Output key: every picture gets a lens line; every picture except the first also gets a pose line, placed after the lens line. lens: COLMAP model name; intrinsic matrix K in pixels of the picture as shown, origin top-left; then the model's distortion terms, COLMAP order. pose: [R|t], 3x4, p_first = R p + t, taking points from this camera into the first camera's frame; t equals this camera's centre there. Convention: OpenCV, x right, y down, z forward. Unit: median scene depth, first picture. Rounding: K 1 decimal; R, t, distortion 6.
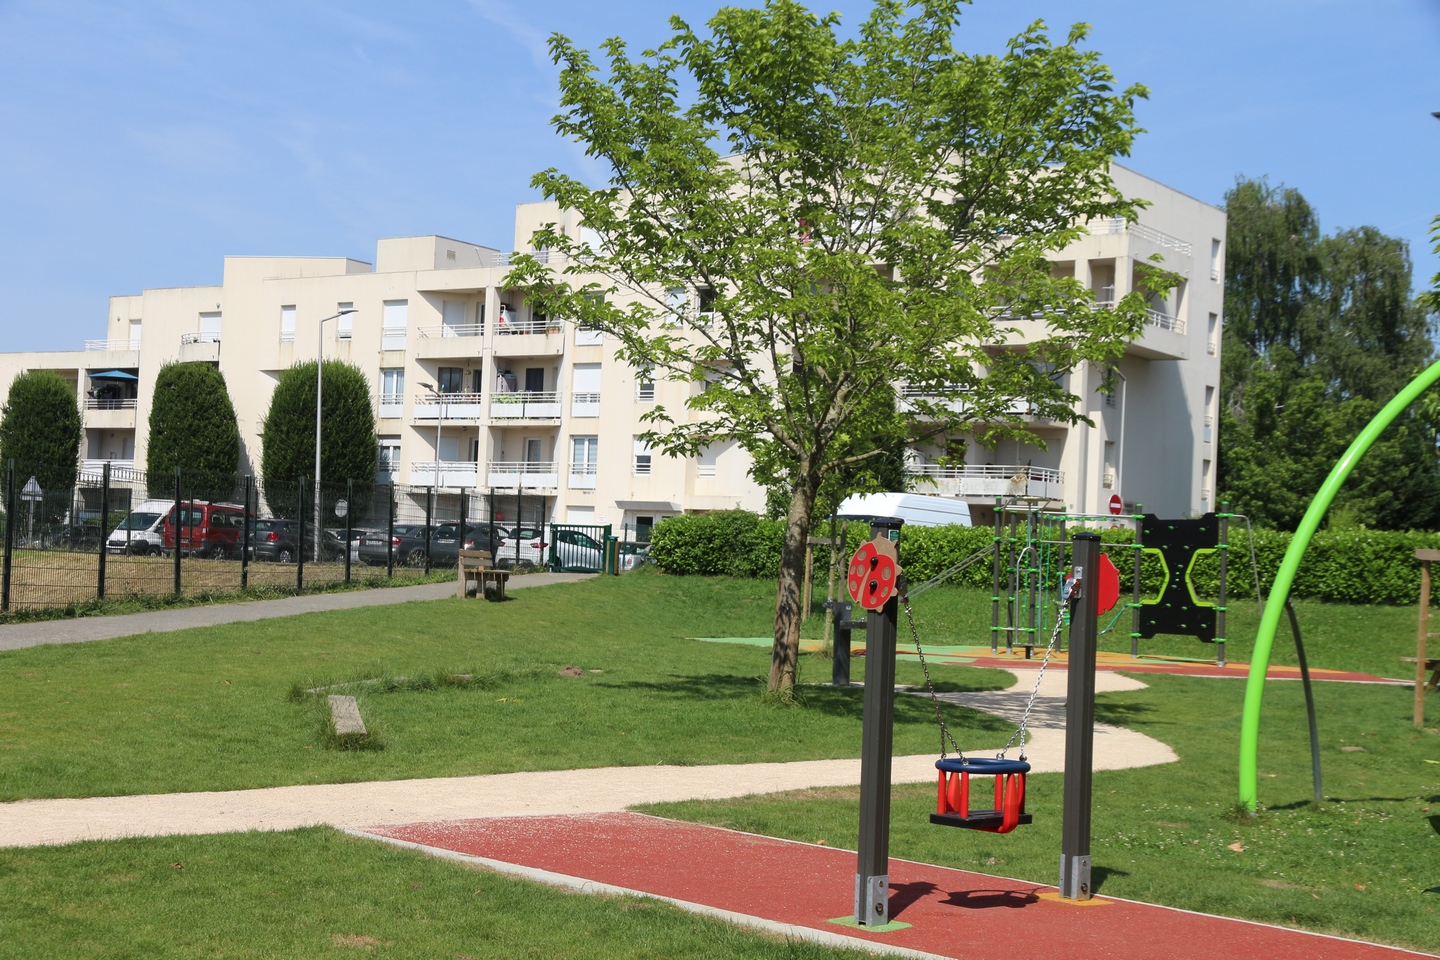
lens RADIAL K [[2120.9, 0, 691.0], [0, 2120.9, 484.4], [0, 0, 1]] dist [0.119713, 0.088604]
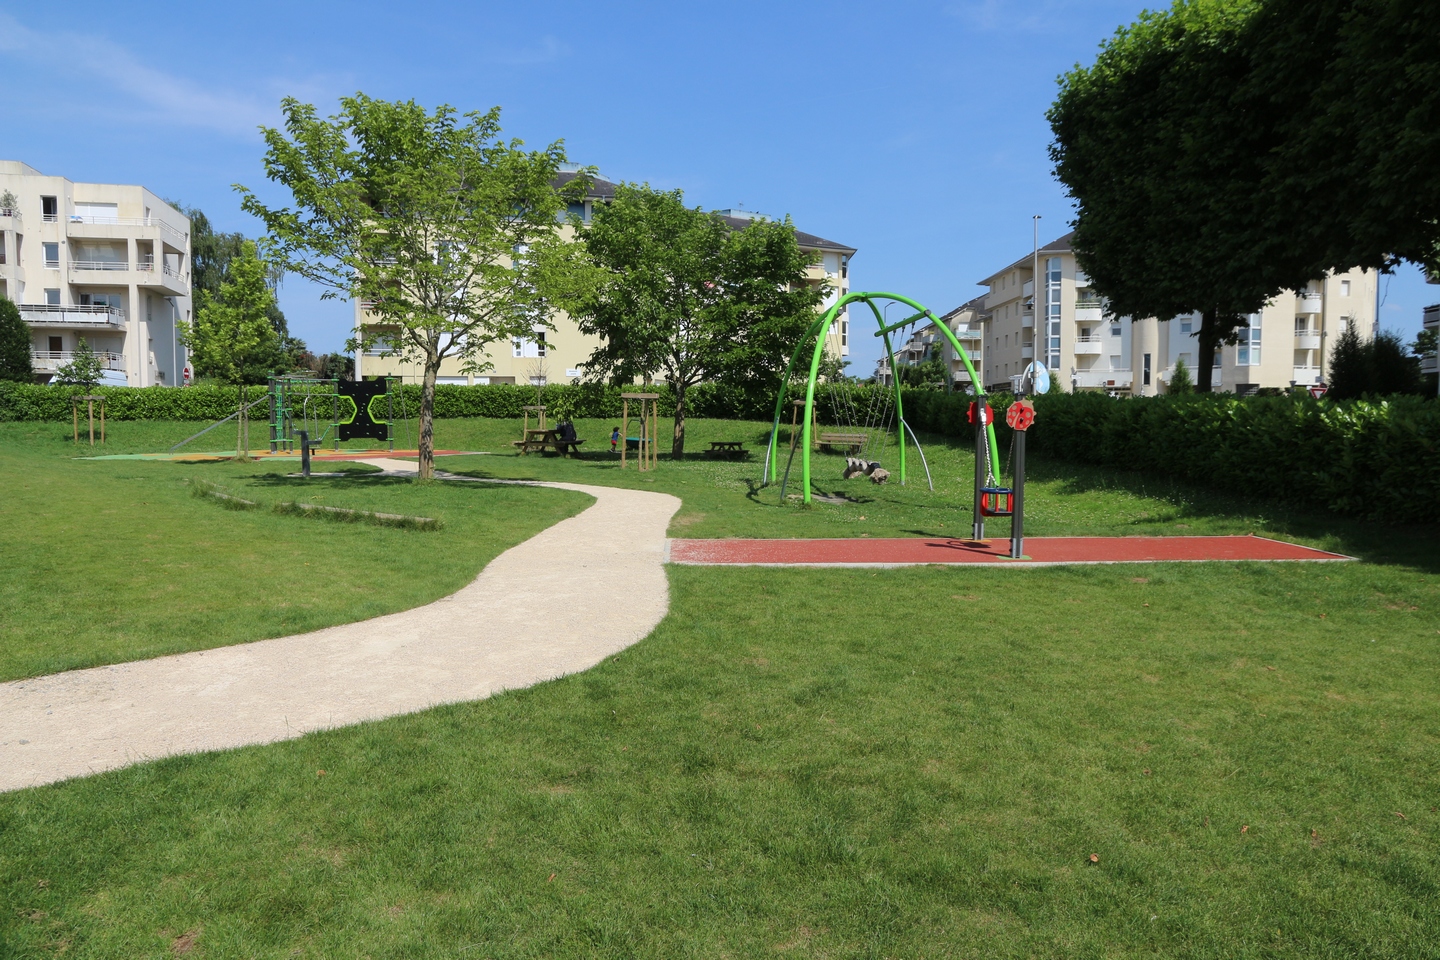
lens RADIAL K [[999.0, 0, 717.7], [0, 999.0, 488.3], [0, 0, 1]] dist [-0.120898, 0.089418]
pose [[0.658135, -0.094847, 0.746901, -0.104953], [-0.004238, 0.991551, 0.129649, -0.002040], [-0.752888, -0.088492, 0.652173, 0.055859]]
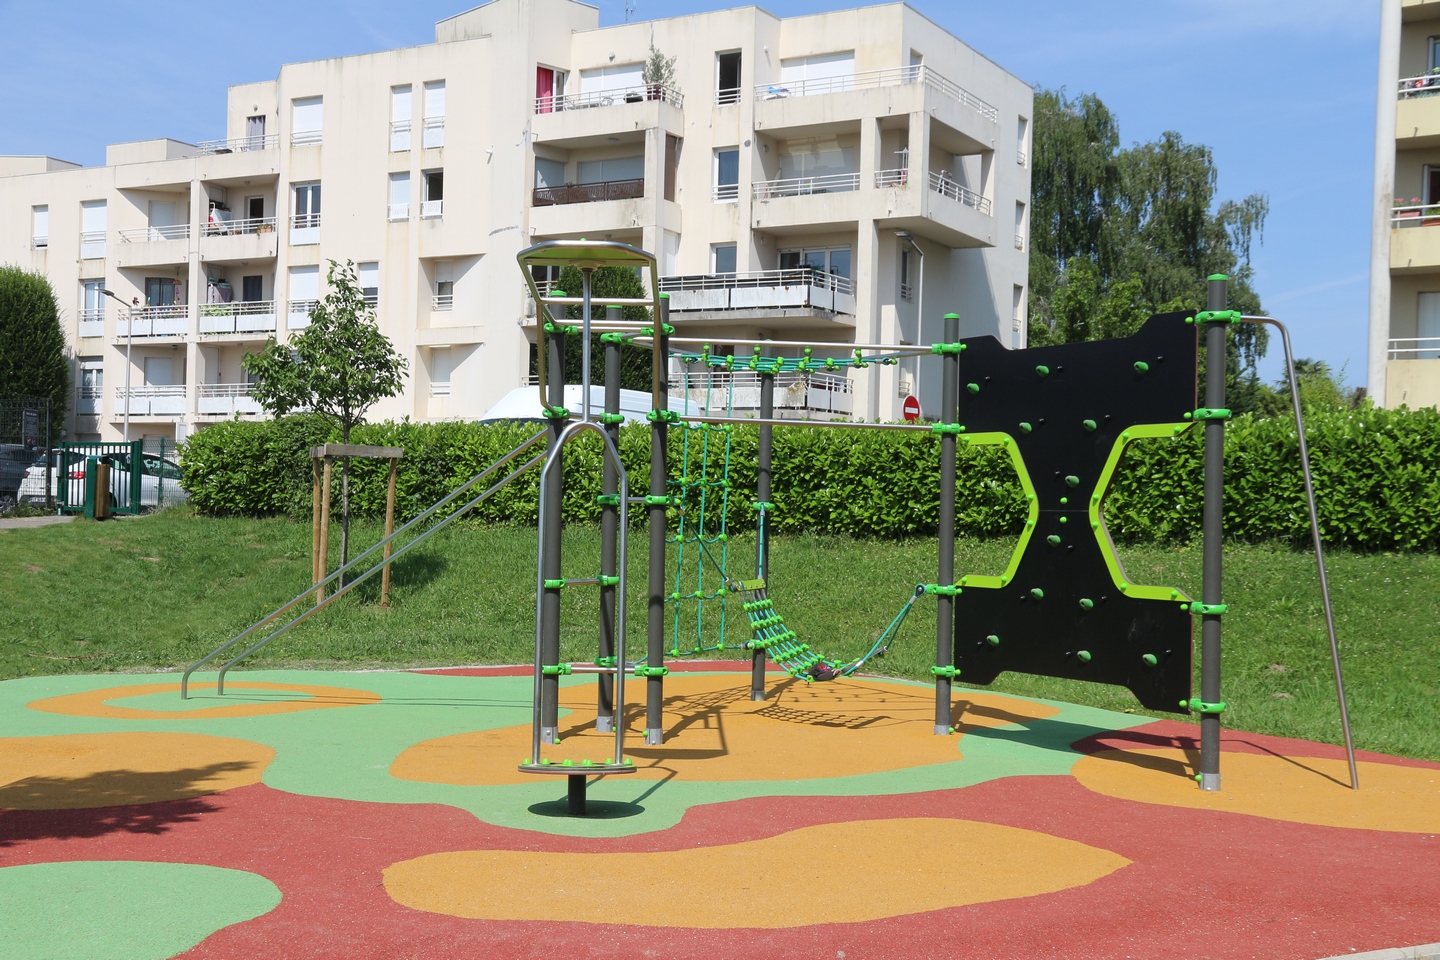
lens RADIAL K [[1675.2, 0, 720.0], [0, 1675.2, 480.0], [0, 0, 1]] dist [0.064305, 0.015075]
pose [[0.996857, -0.017375, 0.077289, 0.063091], [0.015263, 0.999496, 0.027824, 0.012505], [-0.077733, -0.026557, 0.996620, 0.305352]]
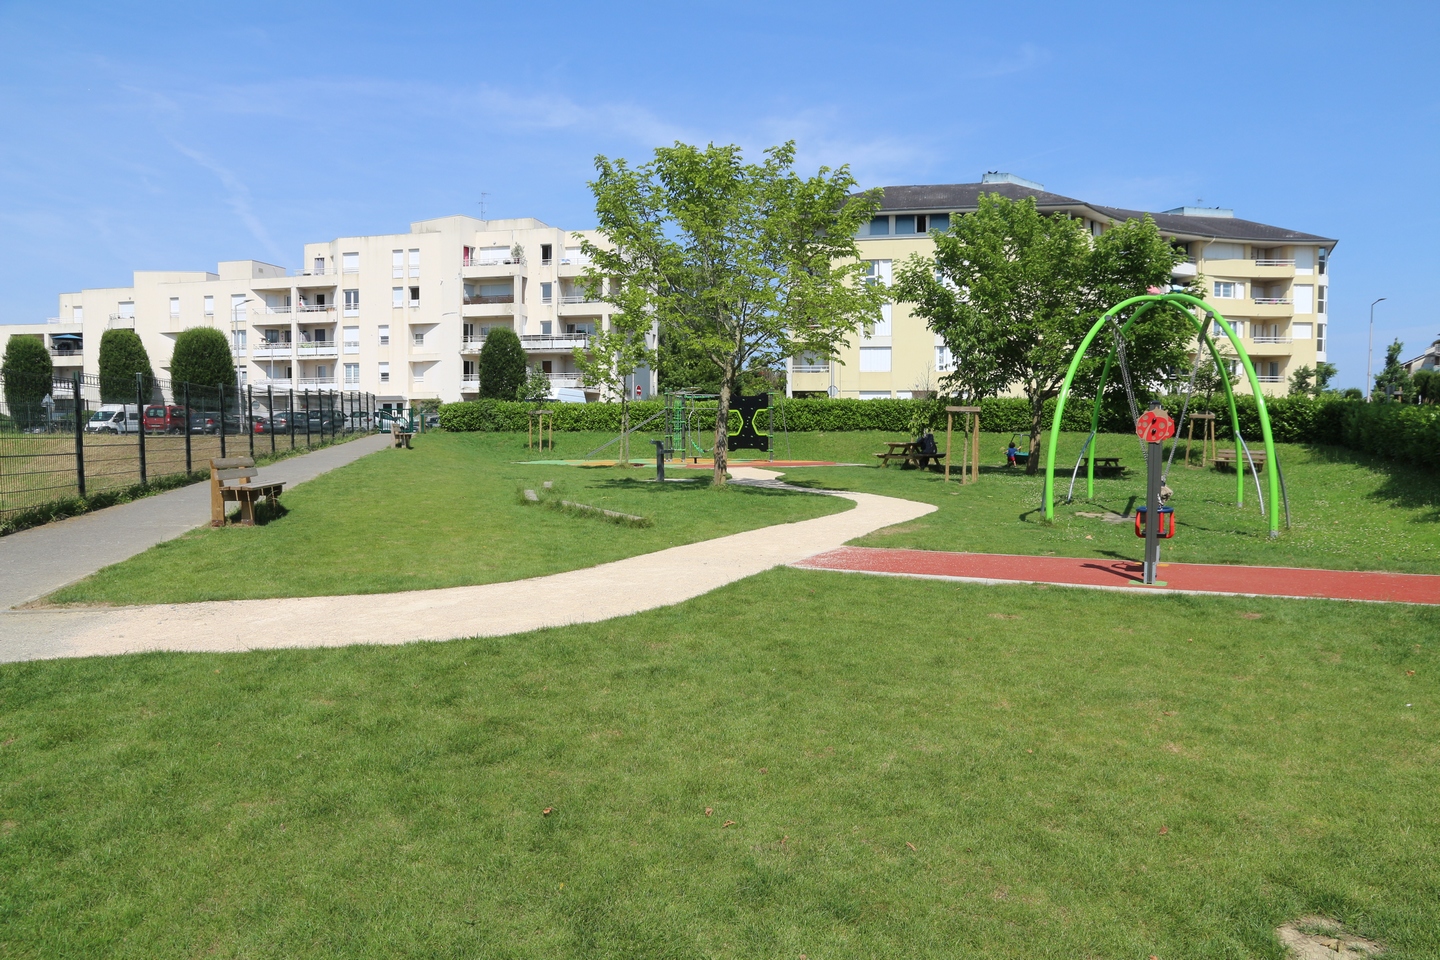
lens RADIAL K [[999.0, 0, 717.7], [0, 999.0, 488.3], [0, 0, 1]] dist [-0.120898, 0.089418]
pose [[0.928144, -0.062043, 0.367015, -0.074955], [0.022421, 0.993539, 0.111254, -0.001720], [-0.371546, -0.095031, 0.923538, 0.024971]]
